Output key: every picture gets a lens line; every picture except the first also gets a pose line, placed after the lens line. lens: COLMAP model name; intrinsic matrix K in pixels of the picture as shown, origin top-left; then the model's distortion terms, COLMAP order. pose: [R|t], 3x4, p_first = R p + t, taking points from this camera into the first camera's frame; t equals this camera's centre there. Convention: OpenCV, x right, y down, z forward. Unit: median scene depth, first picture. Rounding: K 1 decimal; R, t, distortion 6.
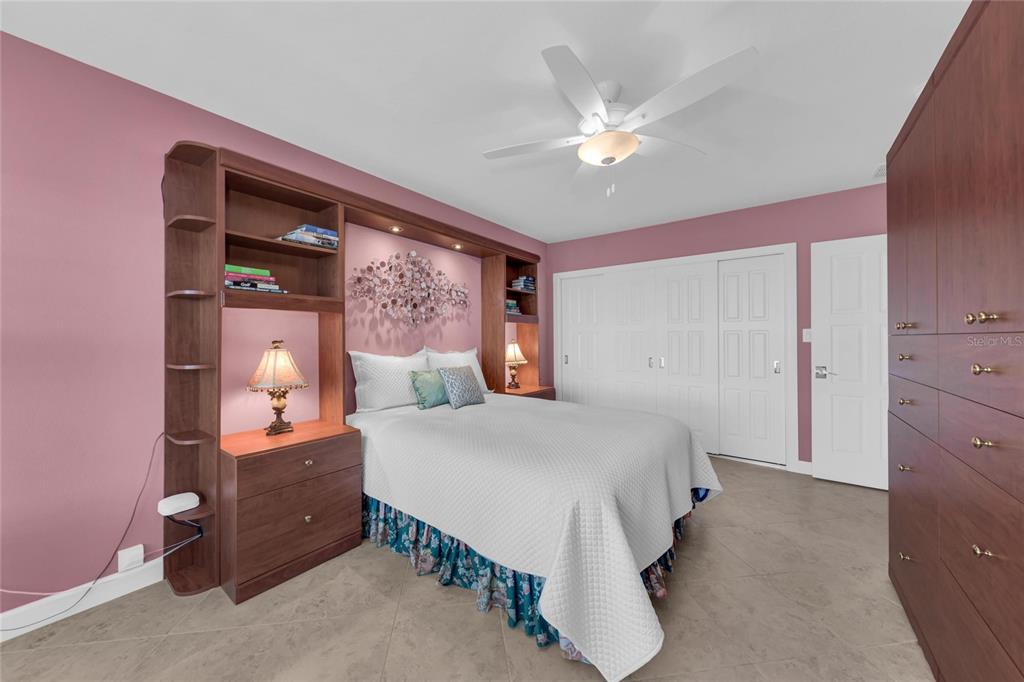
lens RADIAL K [[355.8, 0, 547.2], [0, 355.8, 337.7], [0, 0, 1]] dist [-0.000227, -0.000051]
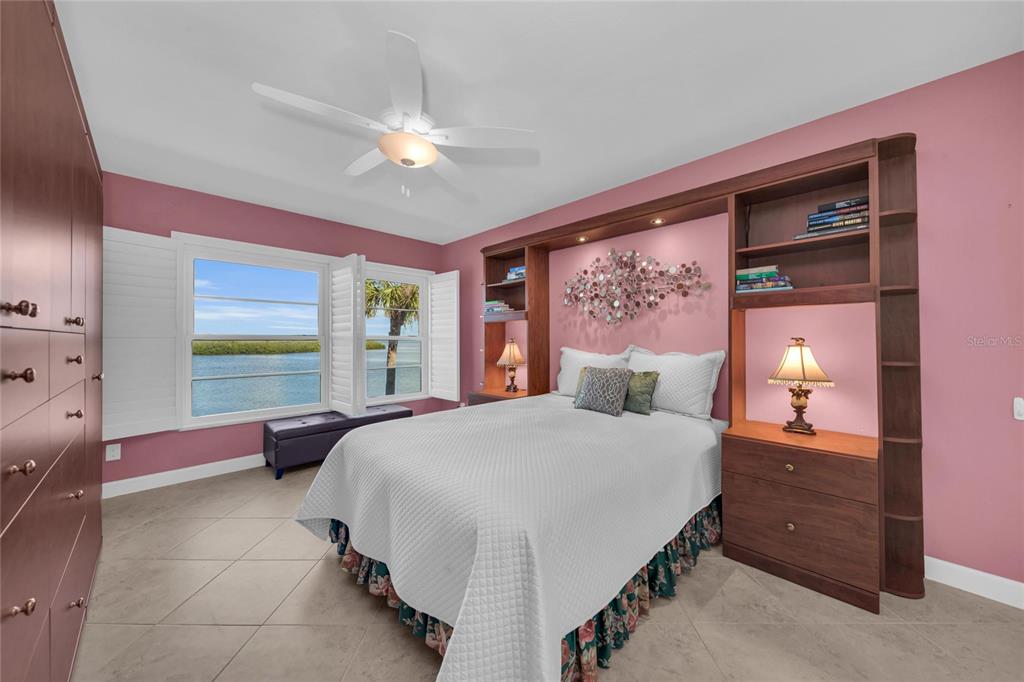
lens RADIAL K [[355.8, 0, 547.2], [0, 355.8, 337.7], [0, 0, 1]] dist [-0.000227, -0.000051]
pose [[-0.149037, 0.004383, -0.988822, 0.656980], [0.008755, 0.999957, 0.003112, -0.000278], [0.988793, -0.008193, -0.149069, 0.991207]]
